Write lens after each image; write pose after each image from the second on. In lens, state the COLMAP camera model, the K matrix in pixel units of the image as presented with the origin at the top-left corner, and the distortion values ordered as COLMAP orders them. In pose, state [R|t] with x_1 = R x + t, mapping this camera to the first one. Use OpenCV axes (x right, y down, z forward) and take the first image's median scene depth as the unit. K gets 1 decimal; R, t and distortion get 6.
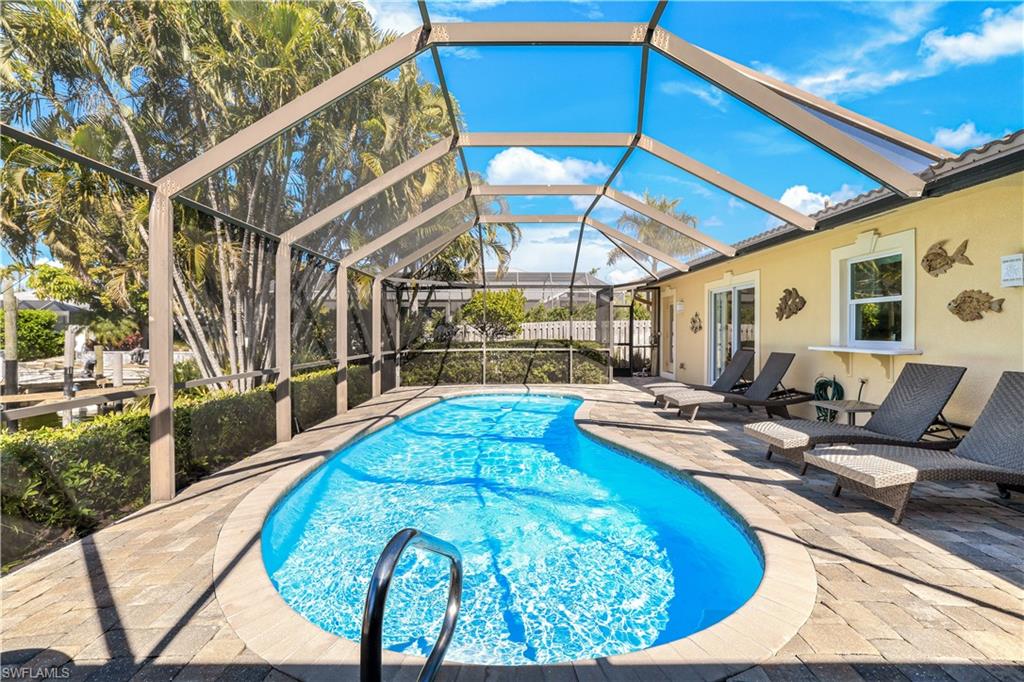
lens RADIAL K [[442.2, 0, 507.0], [0, 442.2, 338.4], [0, 0, 1]] dist [-0.055589, 0.024502]
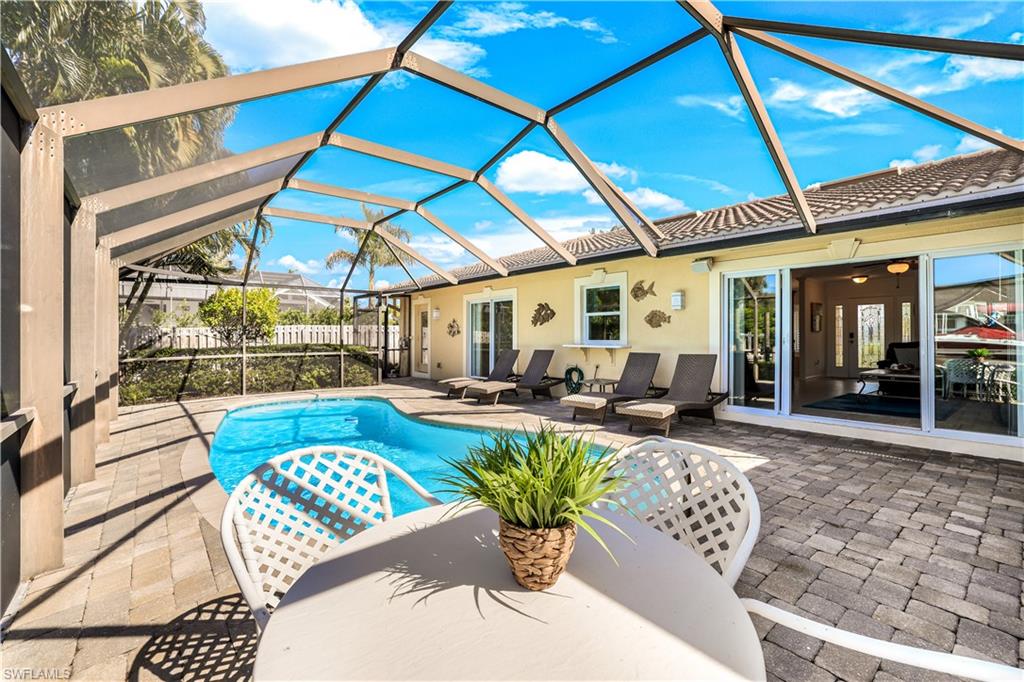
lens RADIAL K [[442.2, 0, 507.0], [0, 442.2, 338.4], [0, 0, 1]] dist [-0.055589, 0.024502]
pose [[0.767106, -0.002342, 0.641516, -0.219731], [0.011052, 0.999893, -0.009565, 0.005765], [-0.641425, 0.014427, 0.767050, 0.000437]]
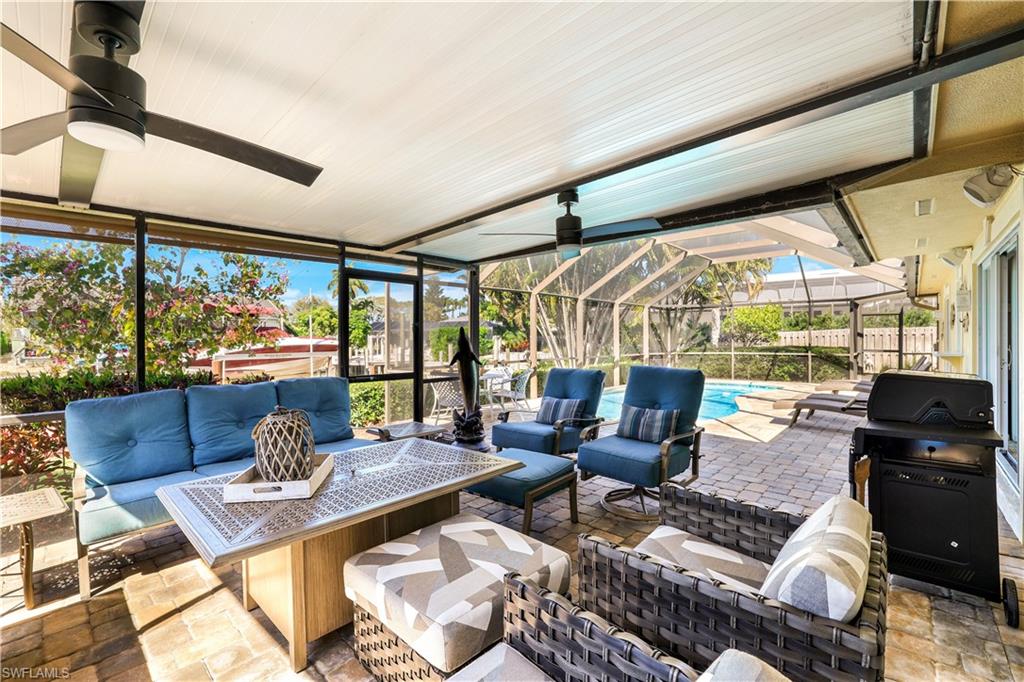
lens RADIAL K [[442.2, 0, 507.0], [0, 442.2, 338.4], [0, 0, 1]] dist [-0.055589, 0.024502]
pose [[0.730379, -0.004969, -0.683024, 0.371391], [-0.005759, 0.999893, -0.013432, 0.002819], [0.683018, 0.013744, 0.730272, -0.440593]]
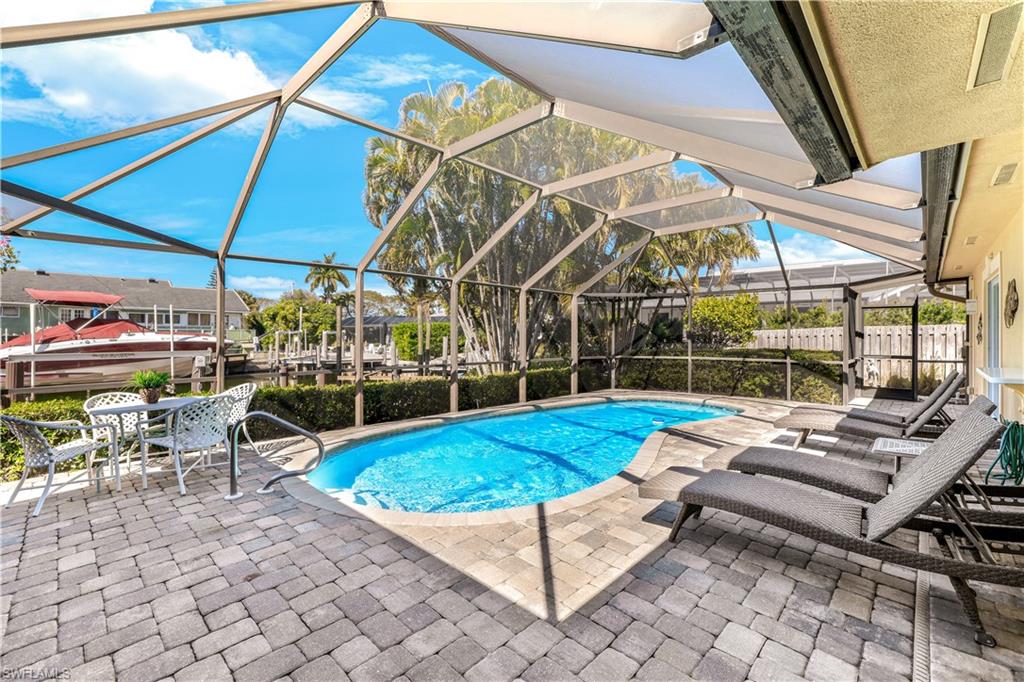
lens RADIAL K [[444.4, 0, 507.9], [0, 444.4, 335.1], [0, 0, 1]] dist [-0.047154, 0.017262]
pose [[0.723067, 0.000582, -0.690778, 0.363691], [-0.013296, 0.999826, -0.013075, -0.007630], [0.690650, 0.018639, 0.722949, -0.001443]]
